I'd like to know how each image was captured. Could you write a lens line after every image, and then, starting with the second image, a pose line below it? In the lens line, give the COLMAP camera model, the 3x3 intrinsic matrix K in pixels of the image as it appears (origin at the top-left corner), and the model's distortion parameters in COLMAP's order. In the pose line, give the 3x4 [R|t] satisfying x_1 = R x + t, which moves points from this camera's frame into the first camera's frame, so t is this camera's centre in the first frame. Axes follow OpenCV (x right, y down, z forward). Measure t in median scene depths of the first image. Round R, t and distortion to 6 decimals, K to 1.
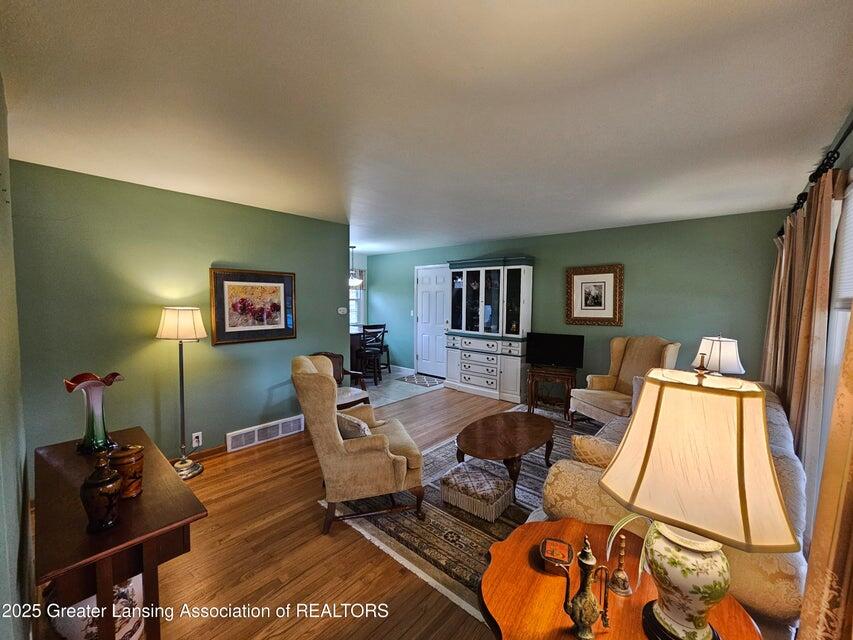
lens RADIAL K [[346.9, 0, 441.5], [0, 346.9, 325.8], [0, 0, 1]] dist [-0.008103, -0.000208]
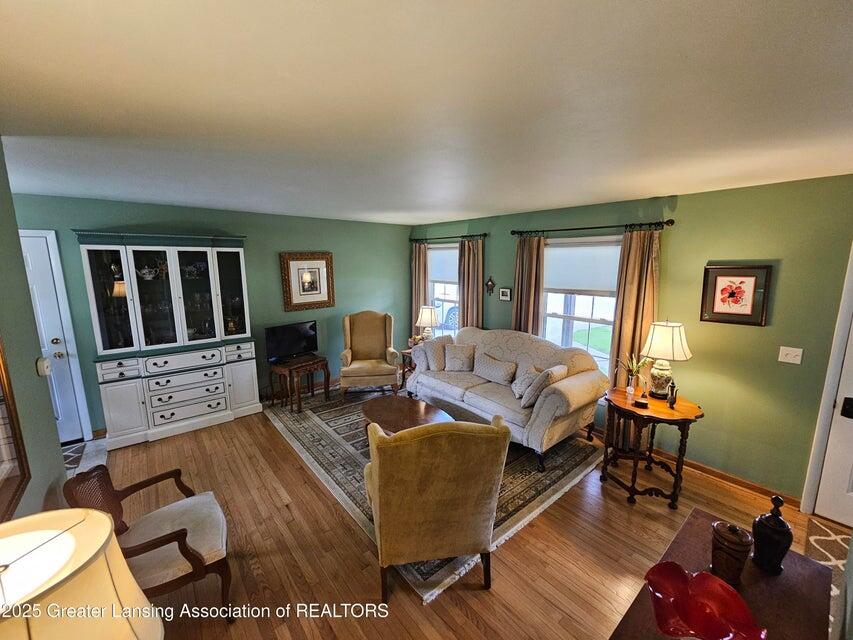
lens RADIAL K [[346.9, 0, 426.8], [0, 346.9, 320.1], [0, 0, 1]] dist [-0.008103, -0.000208]
pose [[0.155582, -0.182531, 0.970812, -0.501951], [0.066761, 0.982476, 0.174025, -0.119423], [-0.985564, 0.037737, 0.165041, 0.442228]]
